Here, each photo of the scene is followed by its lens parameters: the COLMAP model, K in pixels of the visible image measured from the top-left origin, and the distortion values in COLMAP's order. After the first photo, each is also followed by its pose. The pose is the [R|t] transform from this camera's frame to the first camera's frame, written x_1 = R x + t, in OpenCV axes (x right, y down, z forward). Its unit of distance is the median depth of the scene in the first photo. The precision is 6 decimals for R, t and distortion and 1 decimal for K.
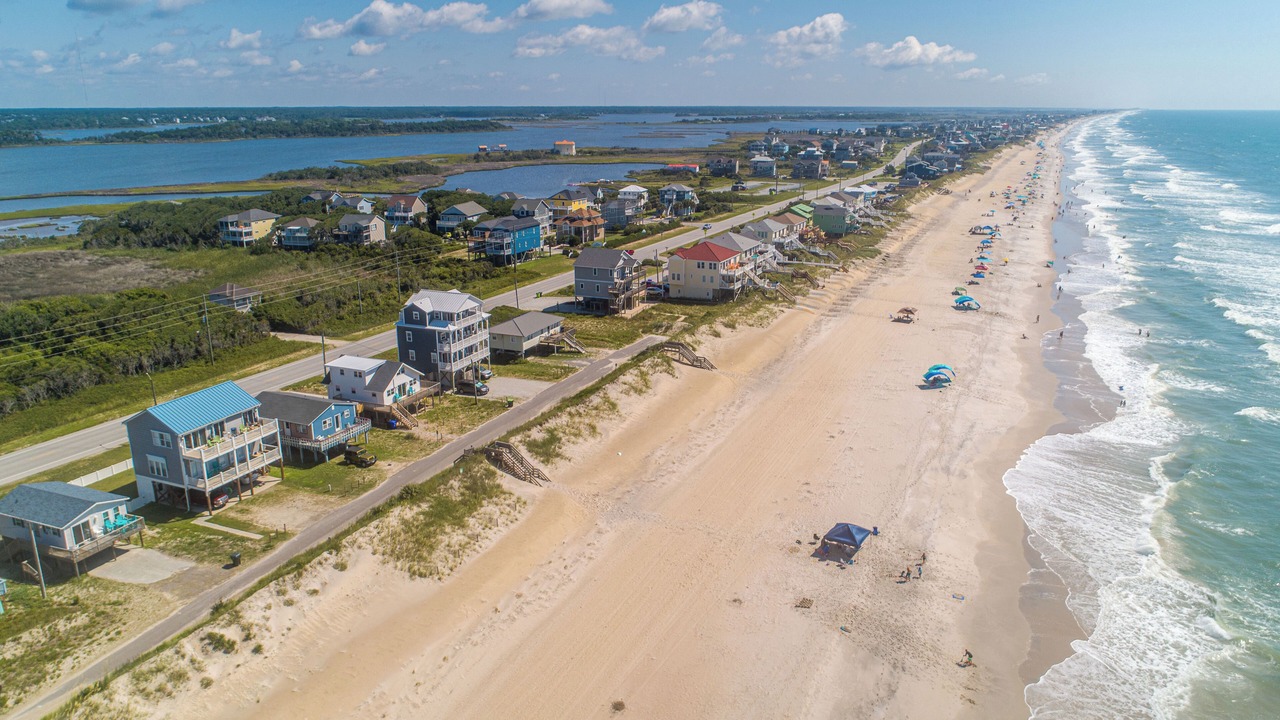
lens RADIAL K [[892.6, 0, 660.4], [0, 892.6, 424.2], [0, 0, 1]] dist [-0.007051, 0.008369]
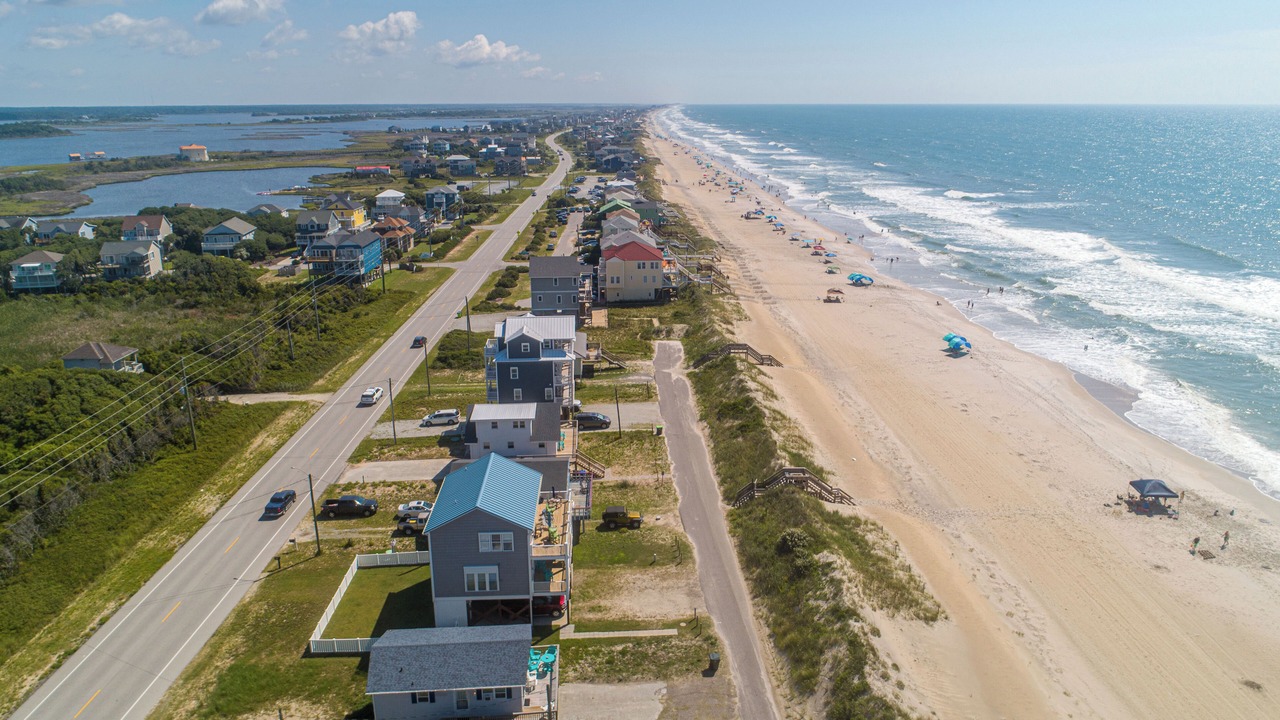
lens RADIAL K [[892.6, 0, 623.4], [0, 892.6, 403.0], [0, 0, 1]] dist [-0.007051, 0.008369]
pose [[0.891702, -0.149950, 0.427062, -0.113811], [0.157999, 0.987297, 0.016759, -0.013968], [-0.424150, 0.052531, 0.904067, 0.039284]]
